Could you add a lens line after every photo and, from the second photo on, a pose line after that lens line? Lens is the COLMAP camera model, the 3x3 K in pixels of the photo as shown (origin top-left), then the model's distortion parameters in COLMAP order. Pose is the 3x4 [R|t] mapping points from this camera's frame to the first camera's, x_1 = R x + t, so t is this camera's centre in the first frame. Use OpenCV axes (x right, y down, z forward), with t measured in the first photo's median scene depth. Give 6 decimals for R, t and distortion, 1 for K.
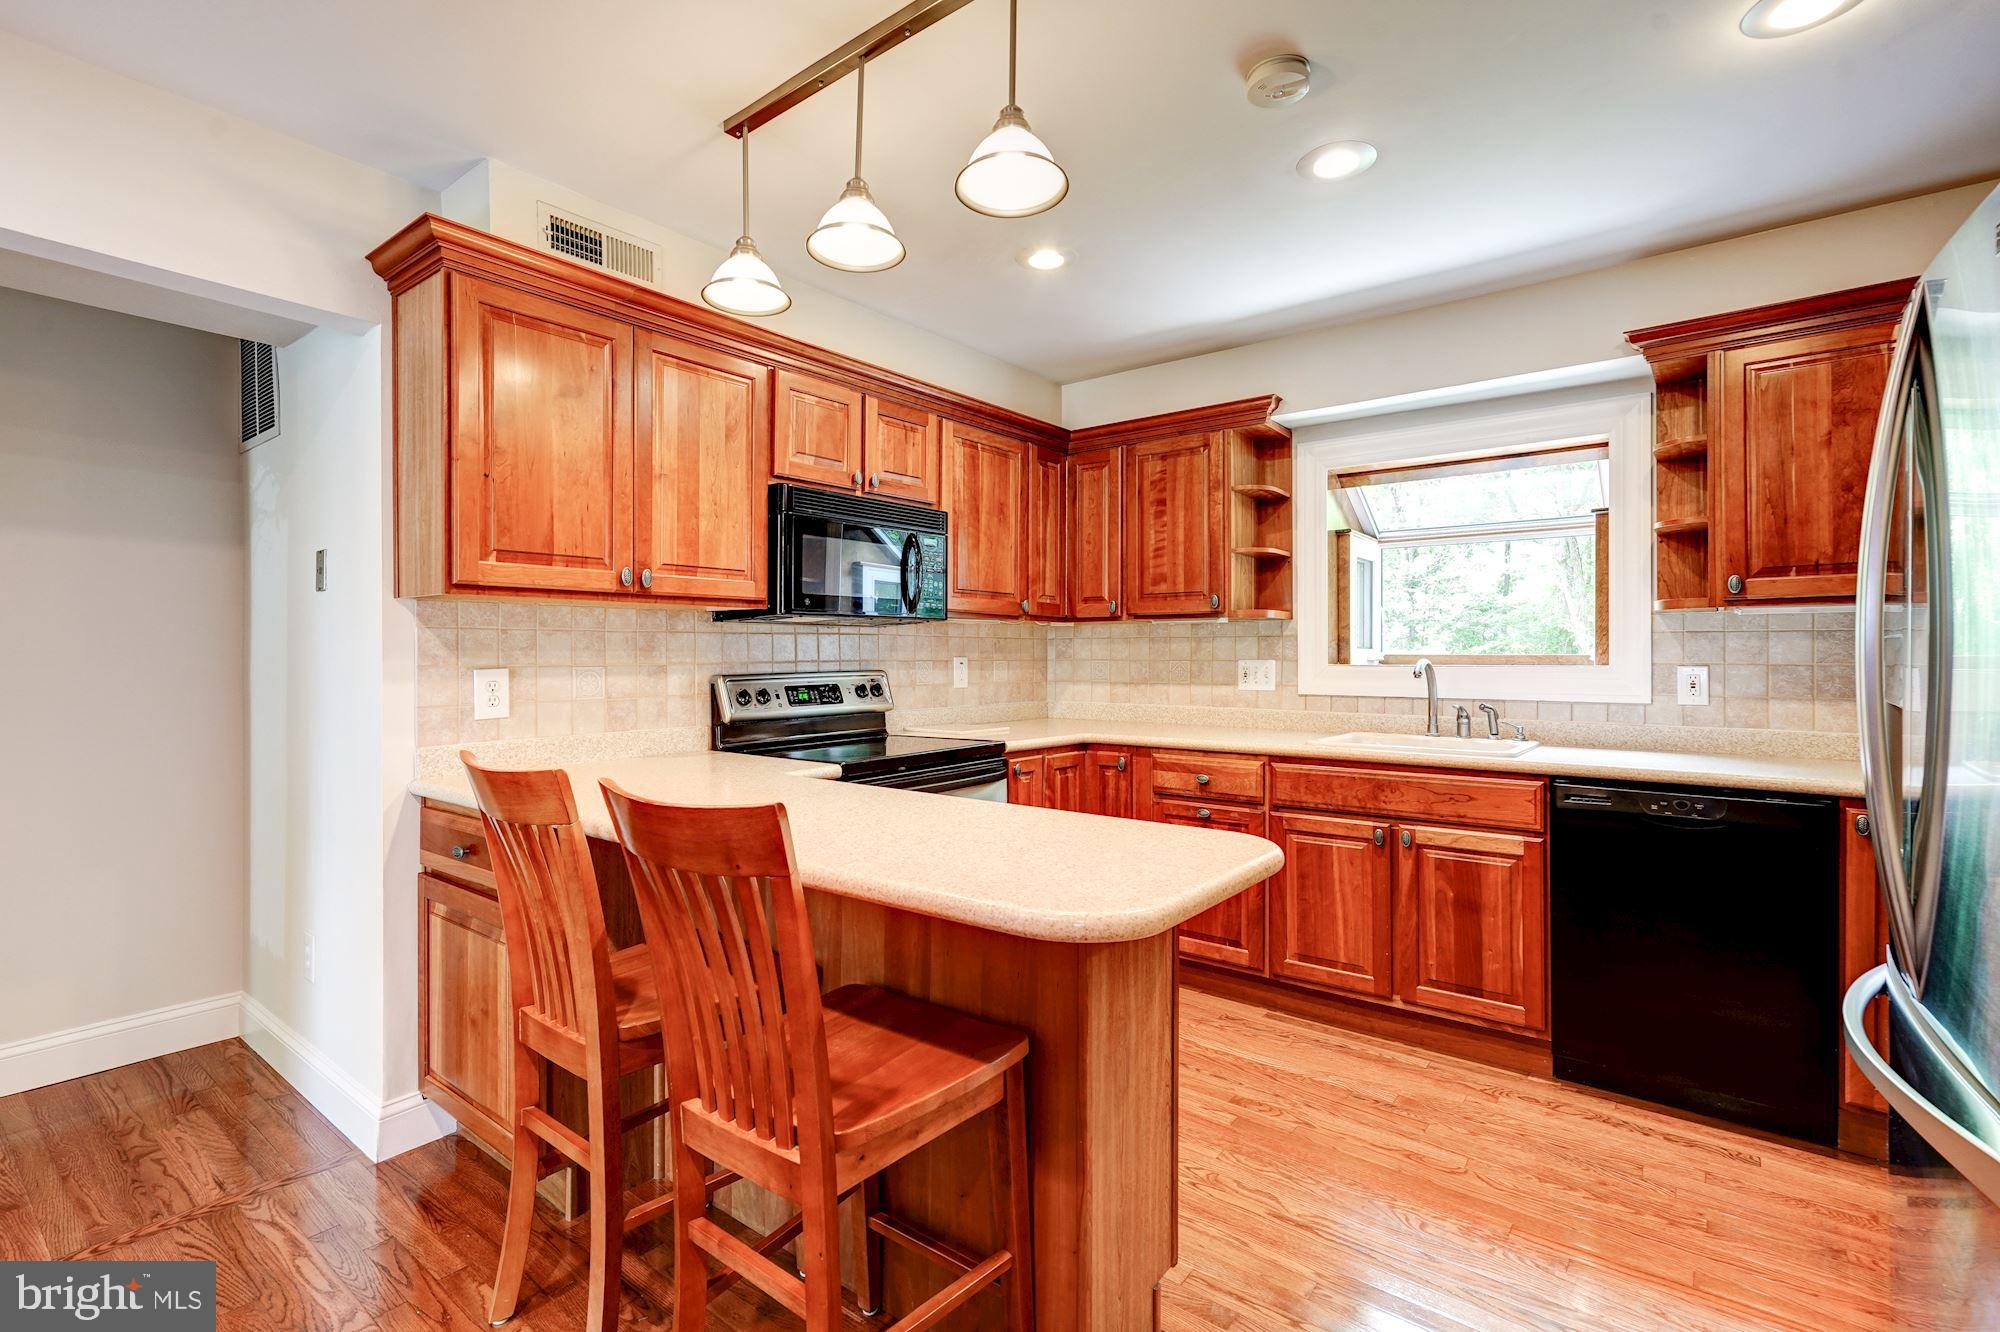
lens RADIAL K [[911.7, 0, 1001.1], [0, 911.7, 654.9], [0, 0, 1]] dist [0.002785, 0.001803]
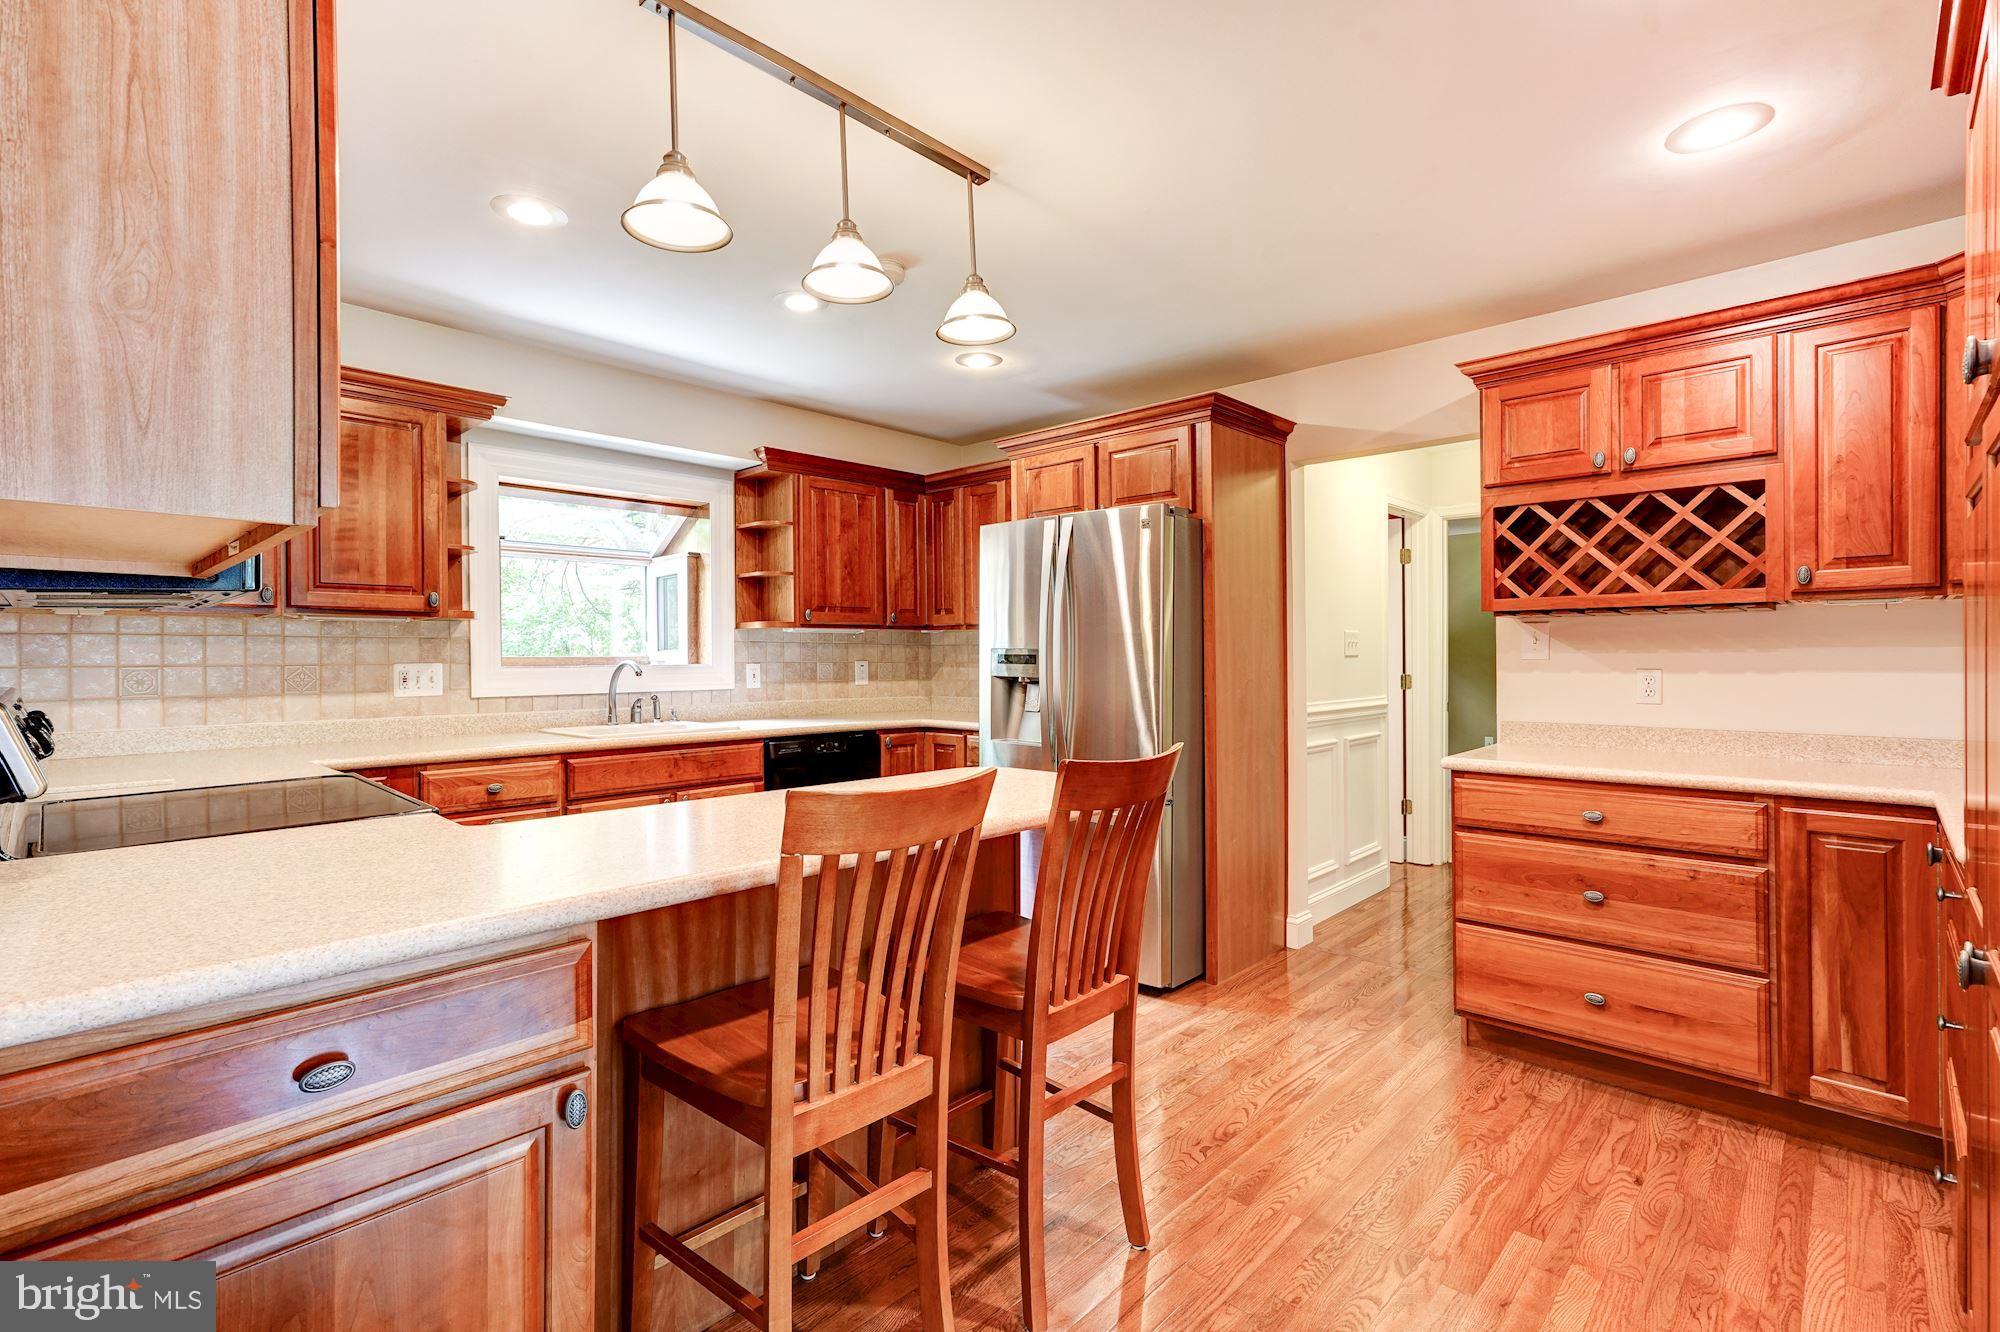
lens RADIAL K [[911.7, 0, 1001.1], [0, 911.7, 654.9], [0, 0, 1]] dist [0.002785, 0.001803]
pose [[0.092669, -0.001523, 0.995696, -0.628462], [0.002073, 0.999997, 0.001337, -0.003216], [-0.995695, 0.001940, 0.092672, 0.357905]]
